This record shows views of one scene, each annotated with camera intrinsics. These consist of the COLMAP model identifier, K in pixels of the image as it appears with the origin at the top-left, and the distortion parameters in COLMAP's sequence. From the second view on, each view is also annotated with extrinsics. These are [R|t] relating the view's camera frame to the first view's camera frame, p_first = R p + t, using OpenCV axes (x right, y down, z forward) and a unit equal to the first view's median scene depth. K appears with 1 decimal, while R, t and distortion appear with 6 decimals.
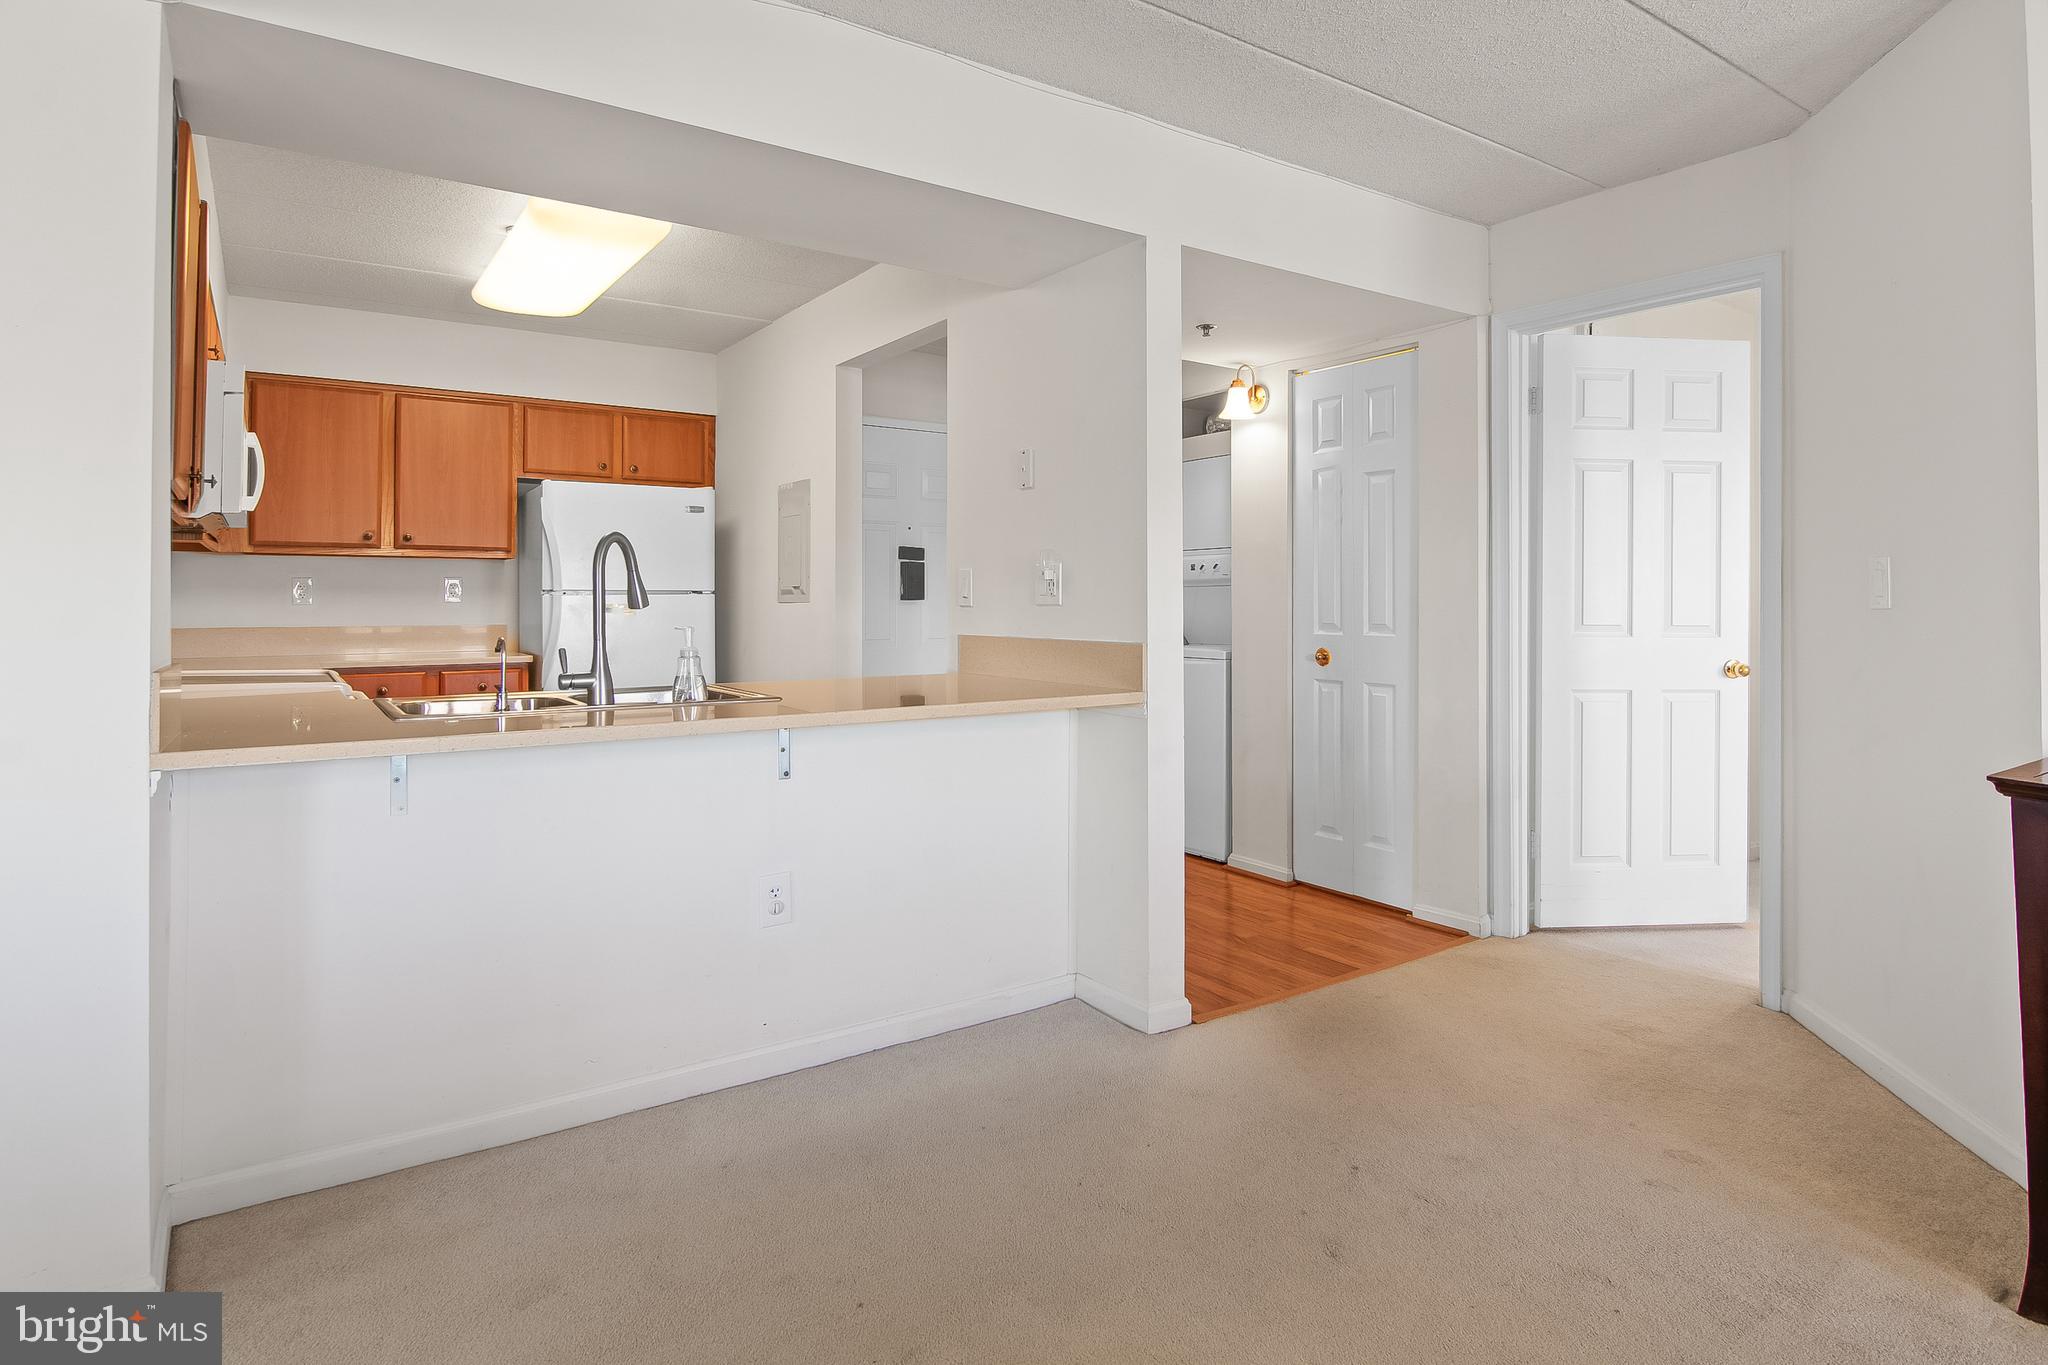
lens RADIAL K [[1115.8, 0, 1030.0], [0, 1115.8, 595.7], [0, 0, 1]] dist [-0.010983, -0.001839]
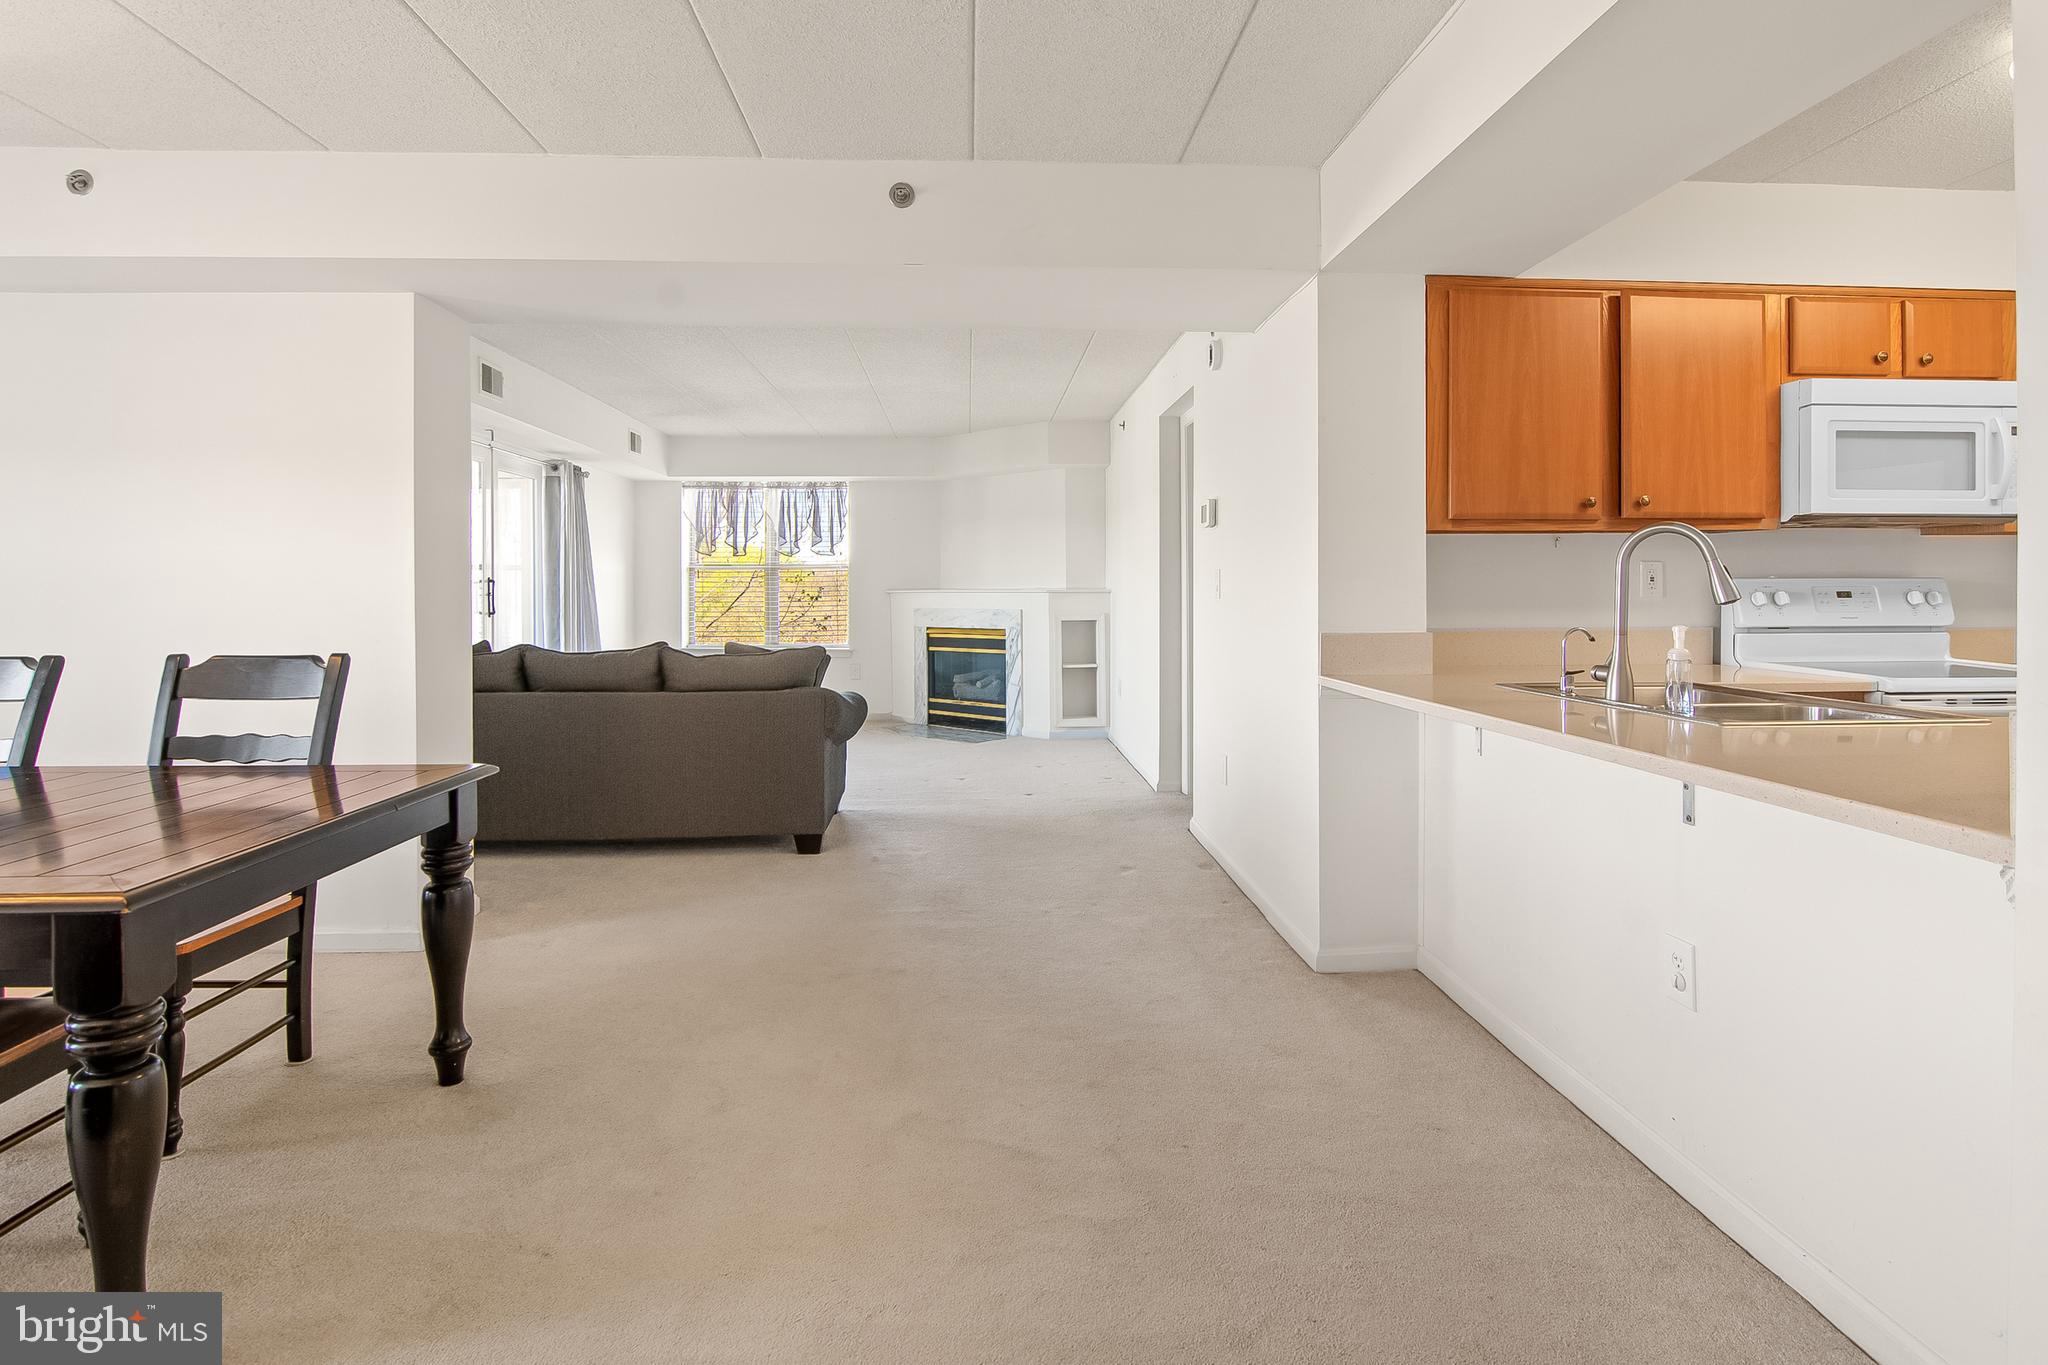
lens RADIAL K [[1026.1, 0, 1024.4], [0, 1026.1, 592.1], [0, 0, 1]] dist [-0.005409, -0.005463]
pose [[-0.523627, 0.004307, -0.851937, 0.375879], [0.004858, 0.999986, 0.002069, -0.001797], [0.851934, -0.003055, -0.523641, 0.578350]]
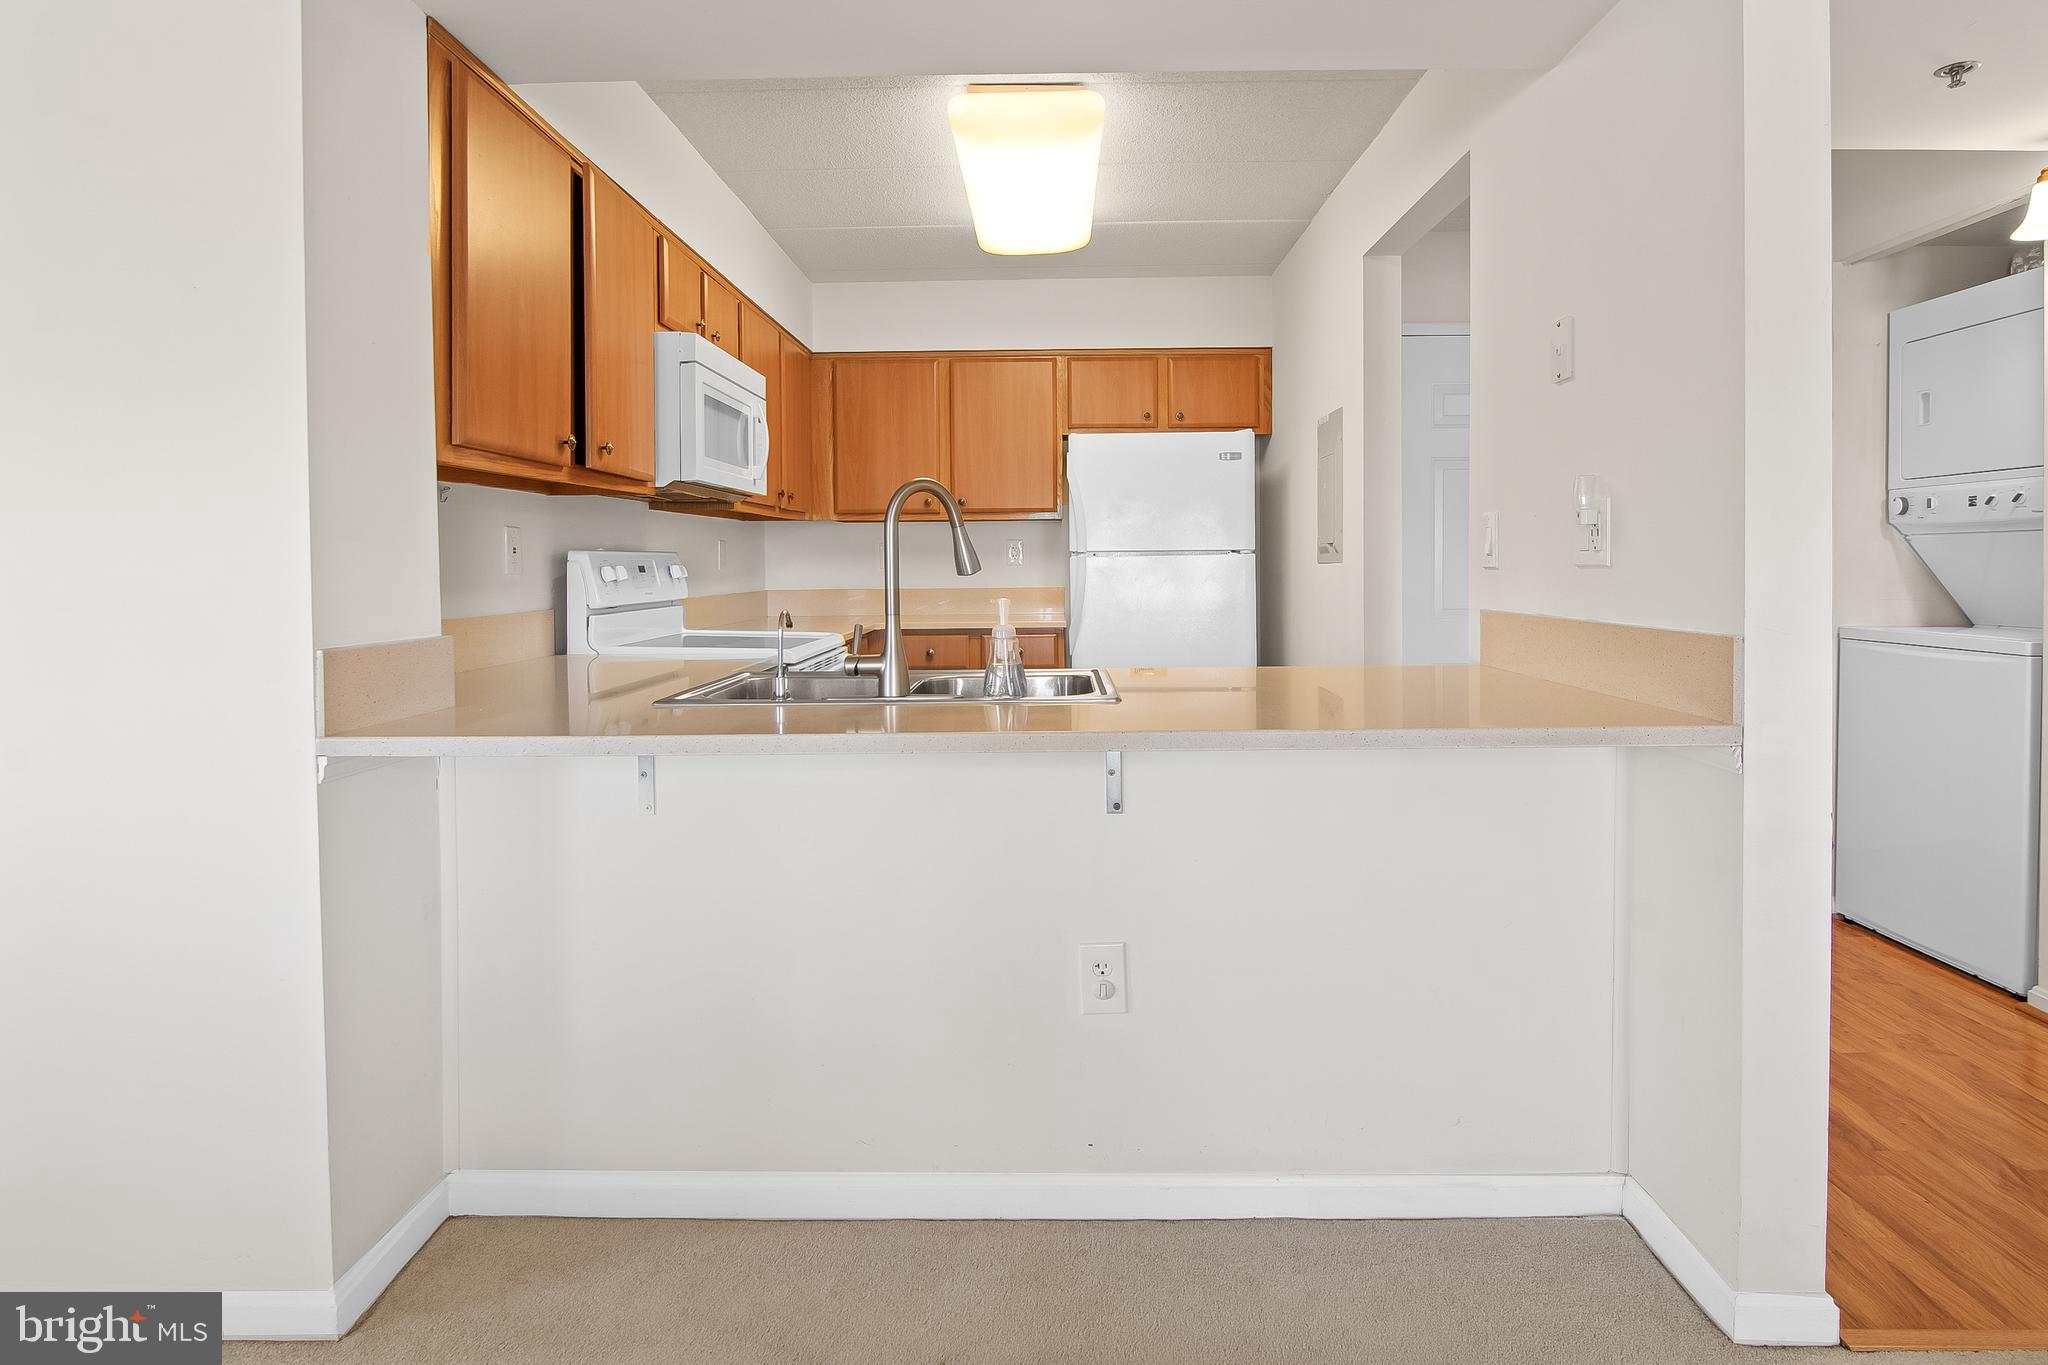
lens RADIAL K [[1115.8, 0, 1033.3], [0, 1115.8, 586.3], [0, 0, 1]] dist [-0.010983, -0.001839]
pose [[0.813482, 0.005343, -0.581565, 0.089817], [0.011420, 0.999618, 0.025157, 0.000207], [0.581478, -0.027106, 0.813111, 0.231896]]
